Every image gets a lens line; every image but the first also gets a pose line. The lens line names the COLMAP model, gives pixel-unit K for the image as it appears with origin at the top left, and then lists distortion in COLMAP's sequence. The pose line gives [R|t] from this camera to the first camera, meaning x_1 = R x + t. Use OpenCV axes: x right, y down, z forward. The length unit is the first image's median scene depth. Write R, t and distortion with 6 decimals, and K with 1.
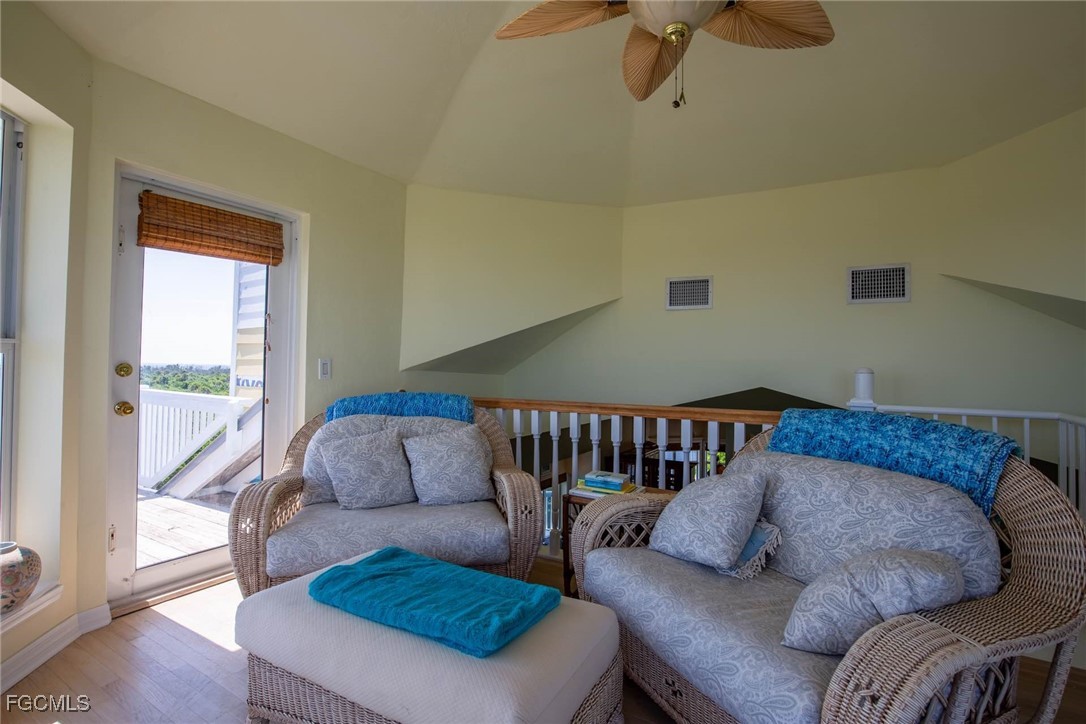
lens RADIAL K [[486.9, 0, 549.2], [0, 486.9, 358.7], [0, 0, 1]] dist [0.000914, -0.000547]
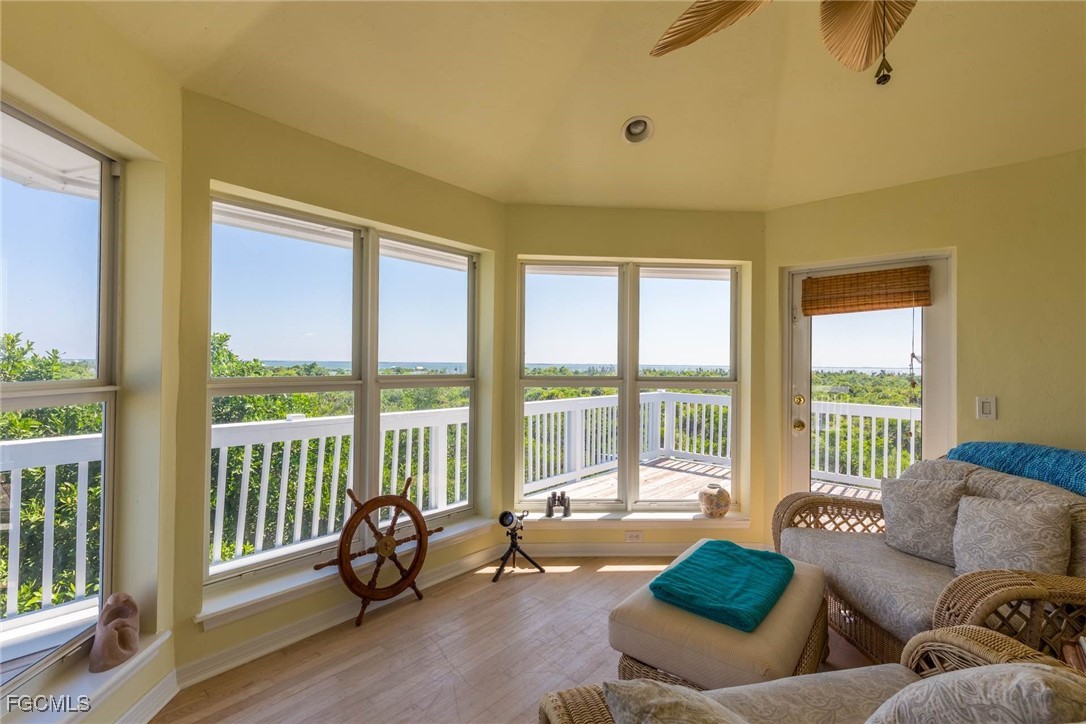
lens RADIAL K [[486.9, 0, 547.8], [0, 486.9, 364.7], [0, 0, 1]] dist [0.000914, -0.000547]
pose [[-0.118318, -0.018328, -0.992807, 0.666687], [0.001262, 0.999826, -0.018608, -0.054117], [0.992975, -0.003454, -0.118275, 0.369460]]
